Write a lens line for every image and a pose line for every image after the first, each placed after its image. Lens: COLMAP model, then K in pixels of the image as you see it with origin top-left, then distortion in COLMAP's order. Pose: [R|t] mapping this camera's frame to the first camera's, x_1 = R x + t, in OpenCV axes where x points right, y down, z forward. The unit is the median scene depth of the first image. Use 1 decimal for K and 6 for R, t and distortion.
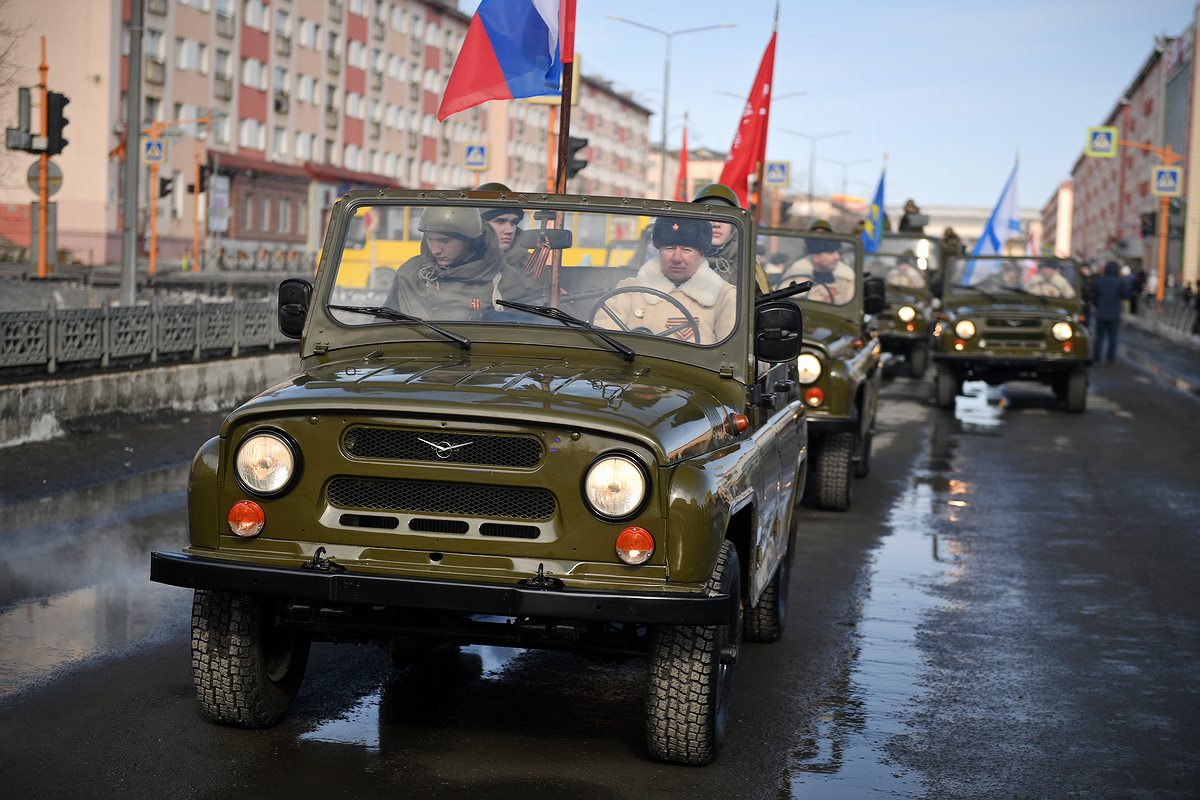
lens RADIAL K [[2367.1, 0, 596.9], [0, 2367.1, 402.4], [0, 0, 1]] dist [0.437942, 0.000000]
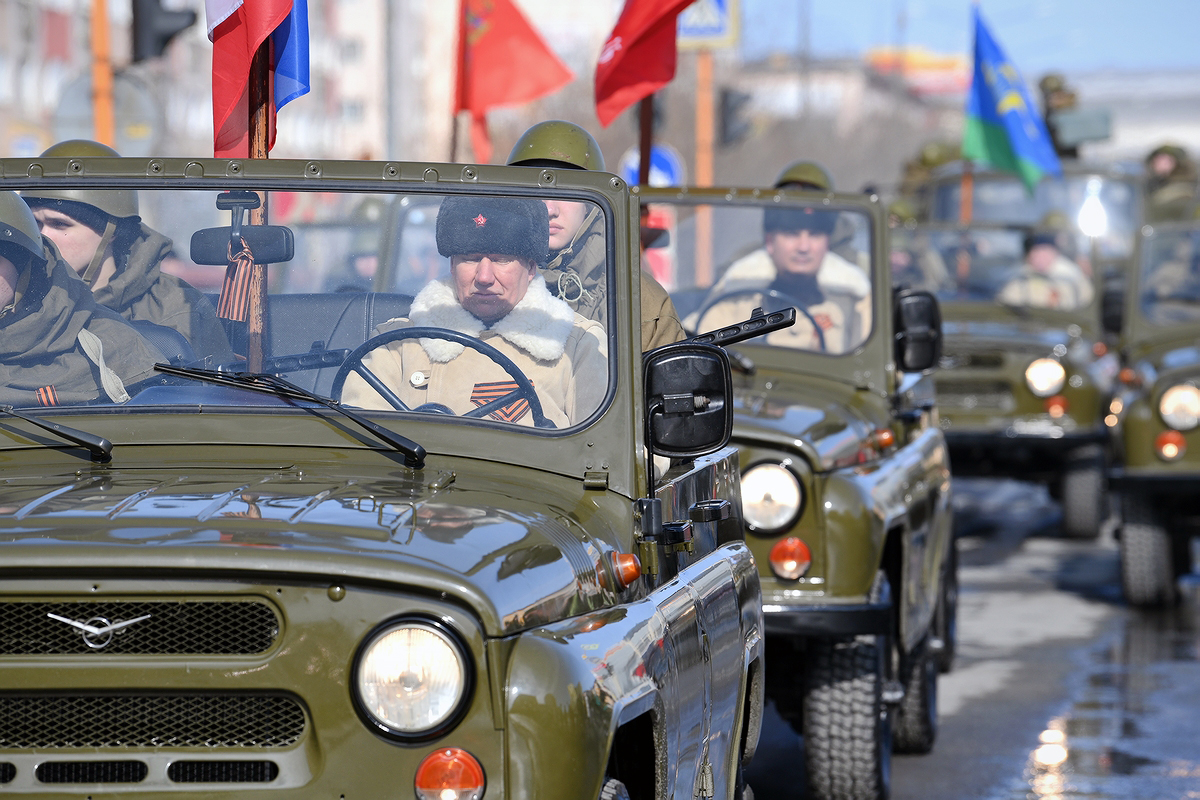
lens RADIAL K [[6938.1, 0, 601.6], [0, 6938.1, 401.4], [0, 0, 1]] dist [3.972667, 0.000000]
pose [[0.997132, -0.049139, 0.057554, -0.031417], [0.051399, 0.997937, -0.038464, 0.028509], [-0.055545, 0.041312, 0.997601, -0.533657]]
